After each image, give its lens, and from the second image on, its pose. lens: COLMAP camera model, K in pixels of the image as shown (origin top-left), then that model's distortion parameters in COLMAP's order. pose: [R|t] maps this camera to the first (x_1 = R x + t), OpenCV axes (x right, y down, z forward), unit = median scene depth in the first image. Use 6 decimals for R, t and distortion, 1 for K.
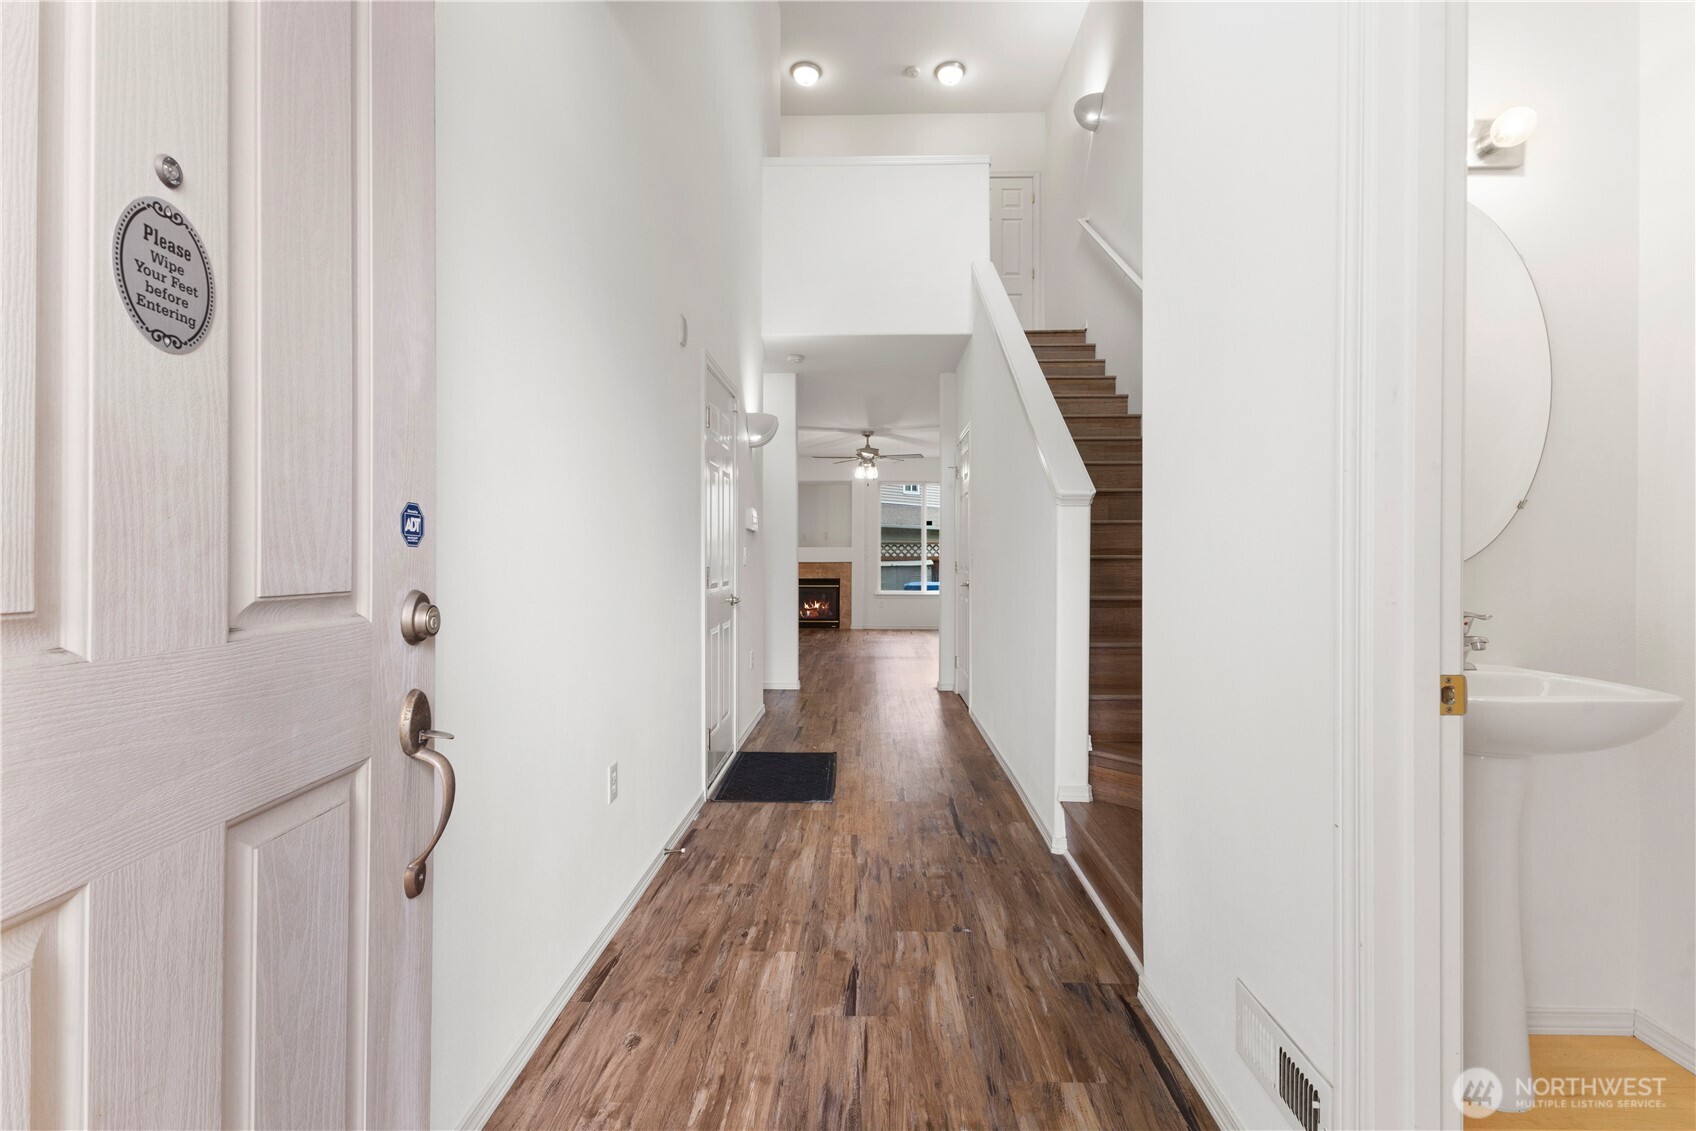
lens RADIAL K [[740.5, 0, 846.0], [0, 740.5, 558.3], [0, 0, 1]] dist [0.009664, -0.000461]
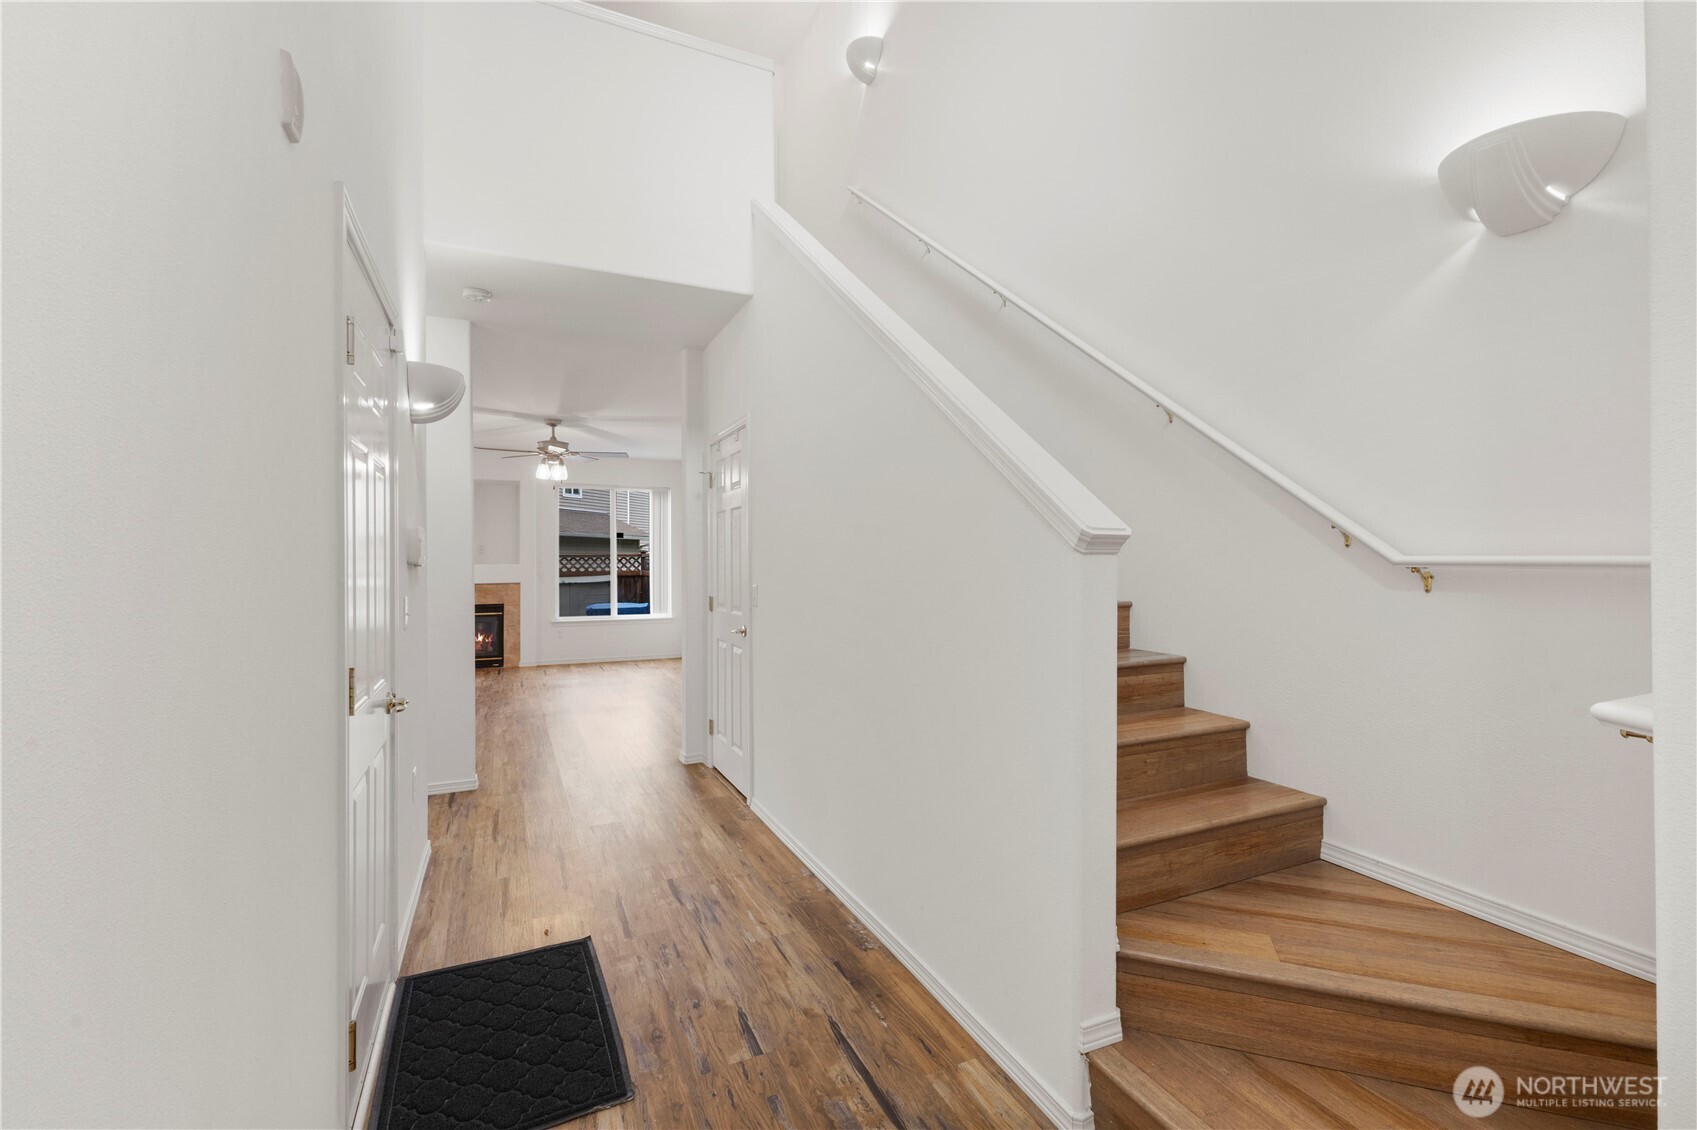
lens RADIAL K [[733.4, 0, 842.8], [0, 733.4, 549.5], [0, 0, 1]] dist [0.008345, -0.000135]
pose [[0.894734, -0.002053, 0.446594, -0.084792], [0.010051, 0.999829, -0.015540, -0.036682], [-0.446486, 0.018393, 0.894602, 0.330782]]
